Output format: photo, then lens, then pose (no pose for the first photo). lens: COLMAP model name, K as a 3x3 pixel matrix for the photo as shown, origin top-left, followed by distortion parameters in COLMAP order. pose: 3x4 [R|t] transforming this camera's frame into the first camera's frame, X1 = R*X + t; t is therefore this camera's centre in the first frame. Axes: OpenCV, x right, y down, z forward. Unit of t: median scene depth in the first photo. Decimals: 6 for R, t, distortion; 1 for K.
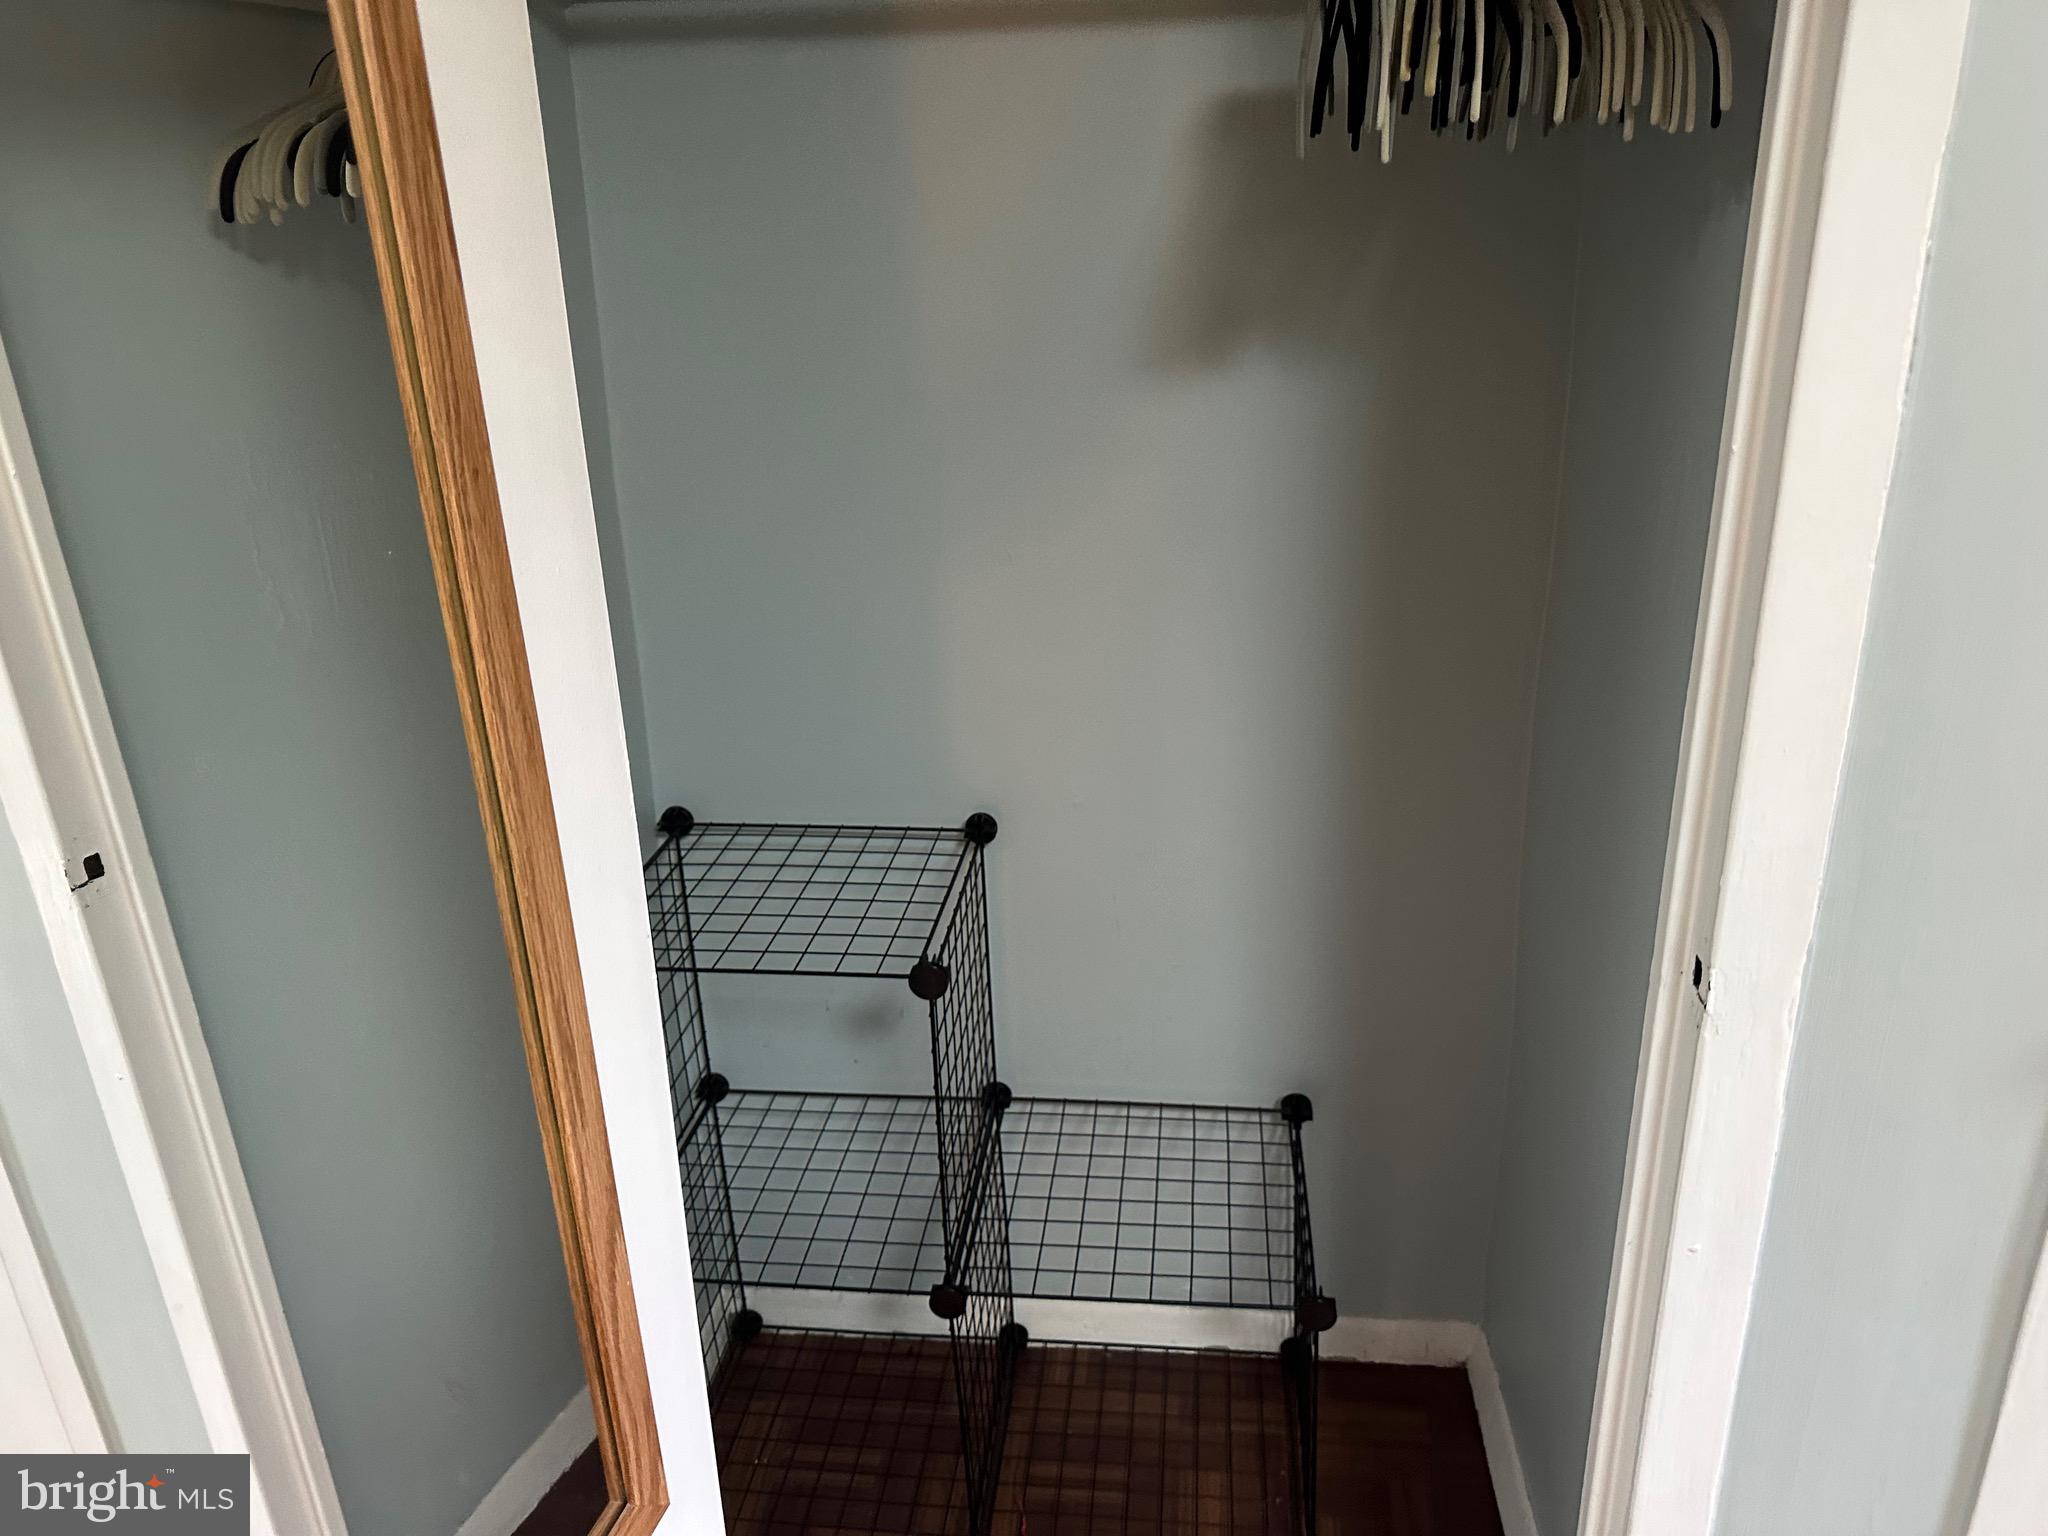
lens RADIAL K [[1435.7, 0, 1036.9], [0, 1435.7, 767.7], [0, 0, 1]] dist [0.159062, -0.326825]
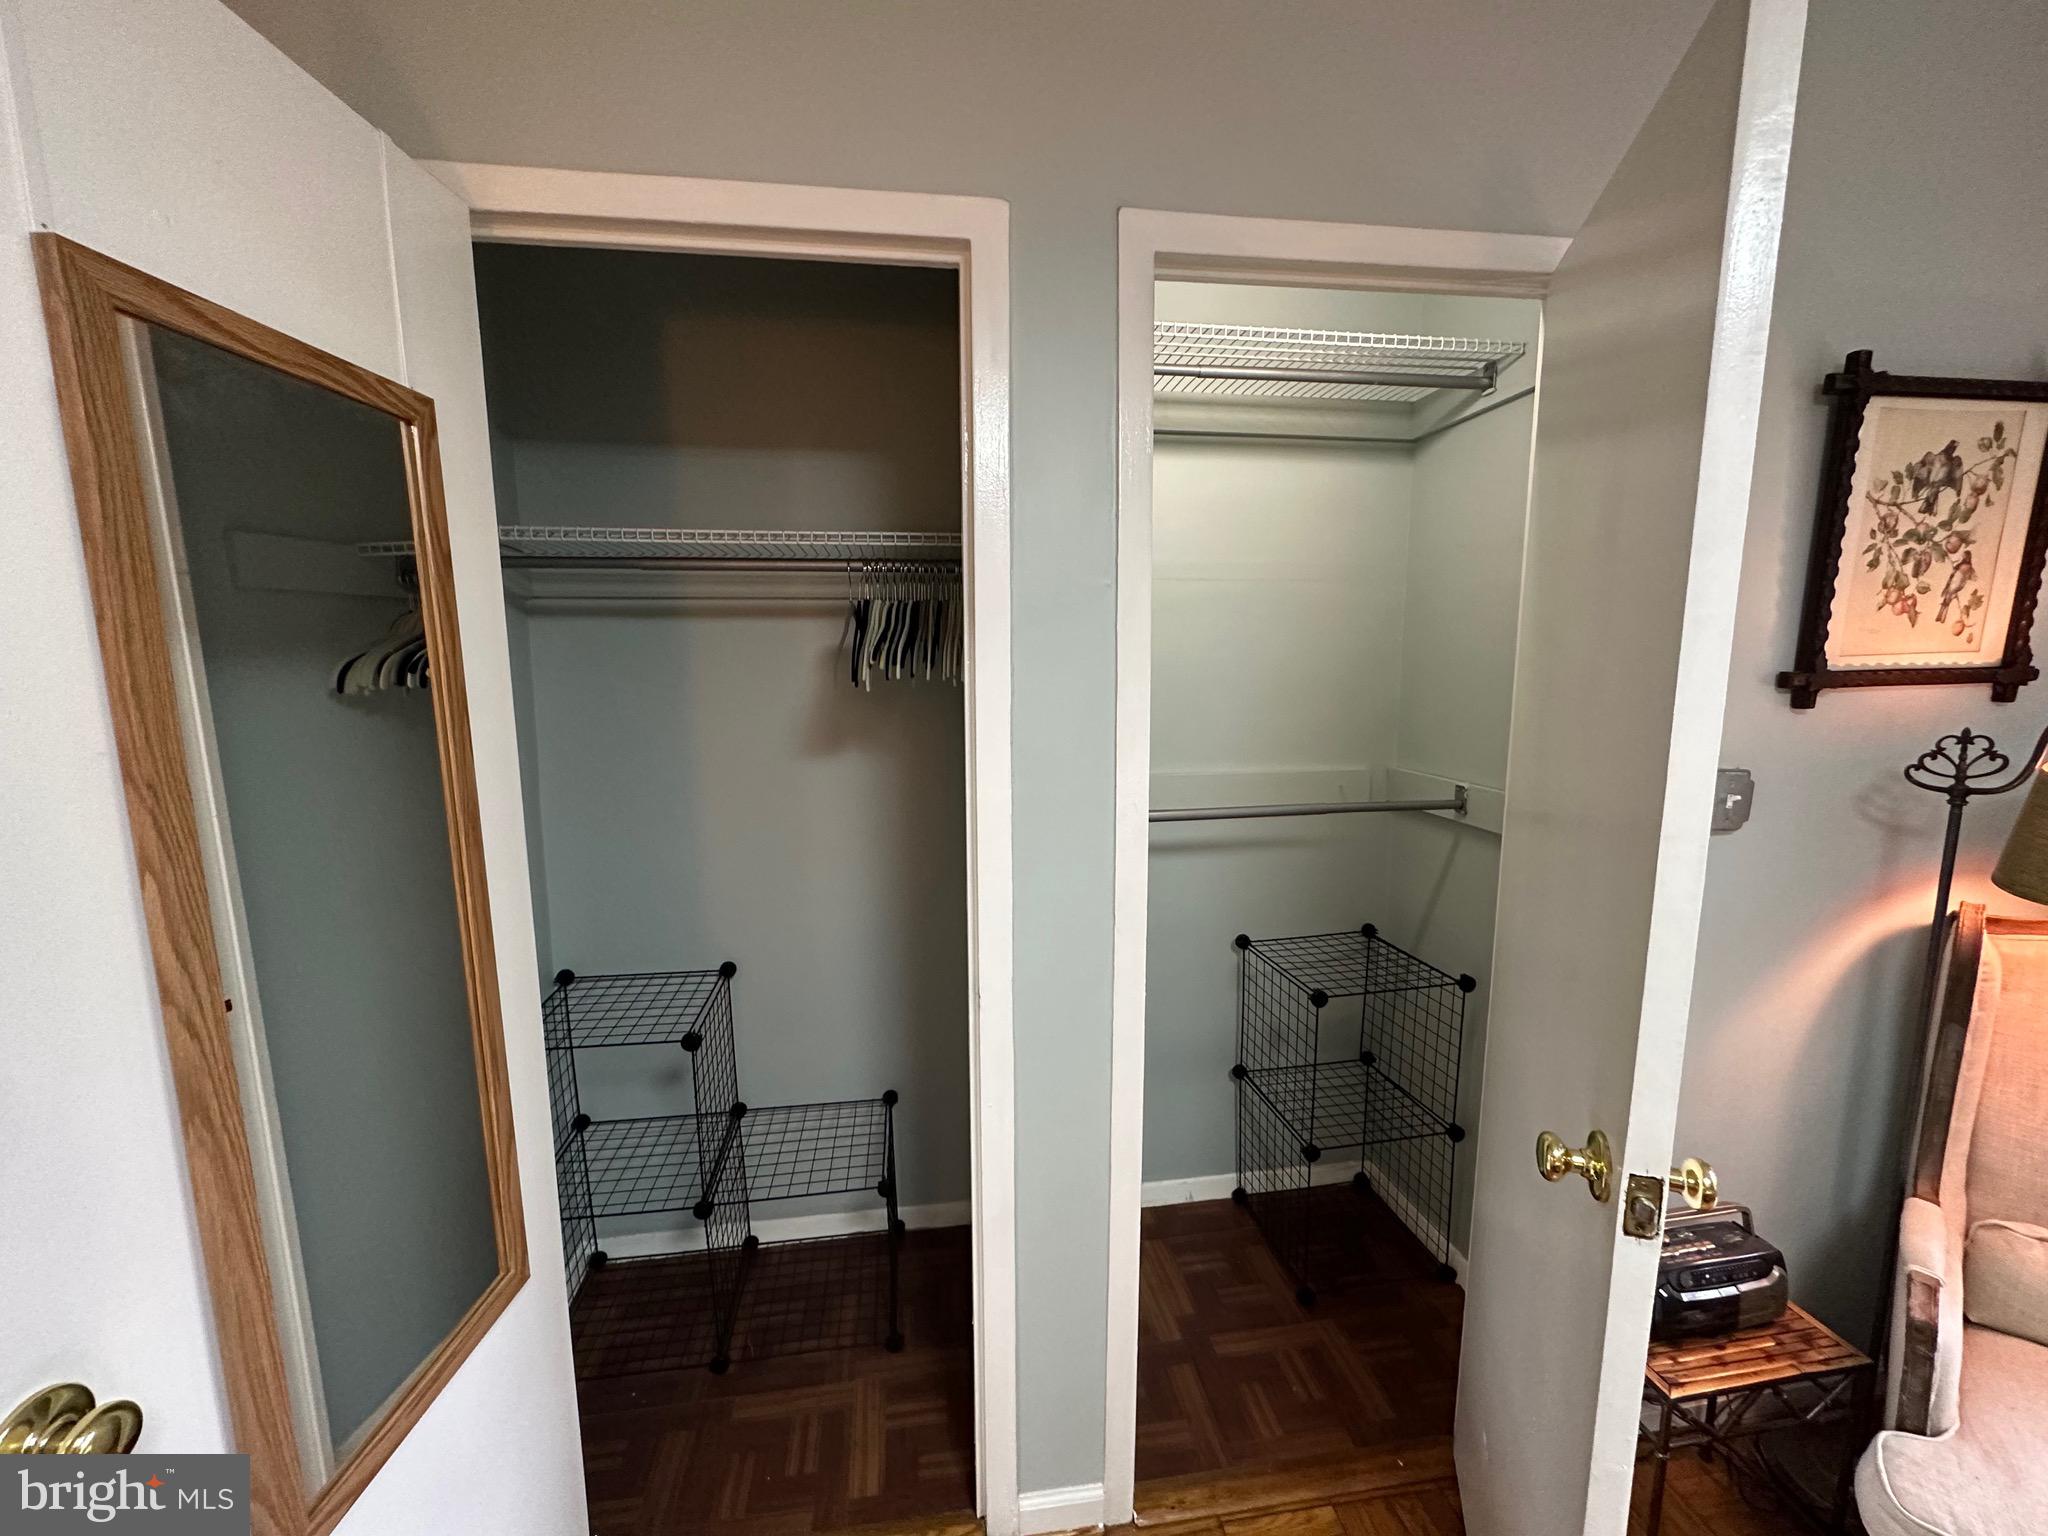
lens RADIAL K [[819.2, 0, 1030.7], [0, 819.2, 769.1], [0, 0, 1]] dist [-0.001035, 0.000069]
pose [[0.968089, -0.009679, 0.250421, 0.088150], [0.061894, 0.977533, -0.201490, 0.024910], [-0.242845, 0.210560, 0.946938, -0.267460]]
